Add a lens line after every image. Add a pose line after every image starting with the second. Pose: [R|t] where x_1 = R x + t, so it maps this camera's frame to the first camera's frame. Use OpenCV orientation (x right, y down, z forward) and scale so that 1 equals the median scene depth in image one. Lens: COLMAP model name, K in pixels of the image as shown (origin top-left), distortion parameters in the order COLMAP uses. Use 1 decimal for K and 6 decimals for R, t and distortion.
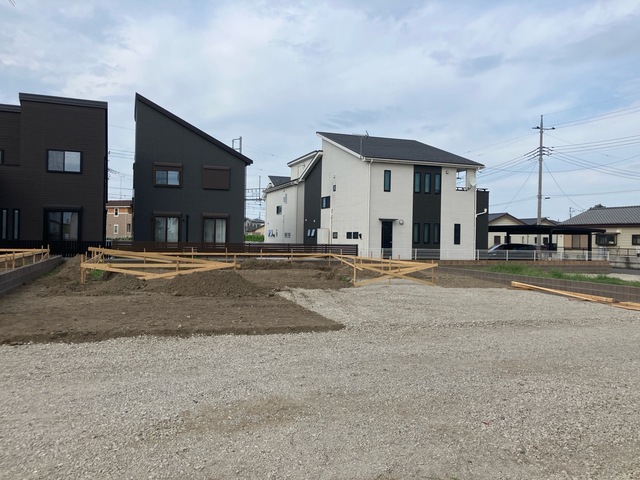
lens RADIAL K [[526.8, 0, 316.9], [0, 526.8, 237.1], [0, 0, 1]] dist [0.009000, 0.000230]
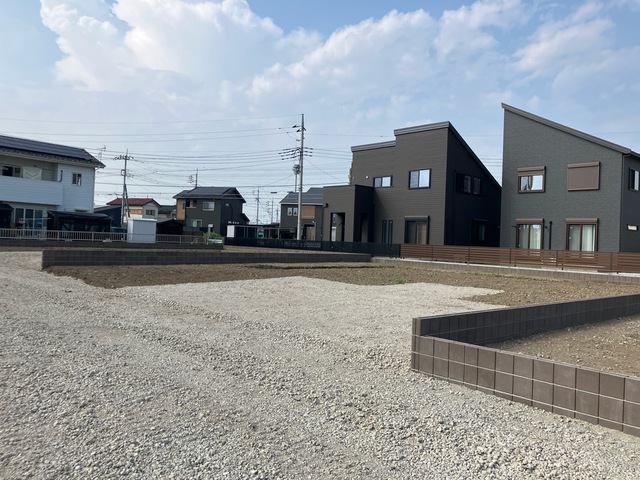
lens RADIAL K [[526.8, 0, 316.9], [0, 526.8, 237.1], [0, 0, 1]] dist [0.009000, 0.000230]
pose [[0.396807, -0.011649, -0.917828, 0.434981], [-0.027448, 0.999322, -0.024550, 0.019062], [0.917491, 0.034934, 0.396219, 0.270616]]
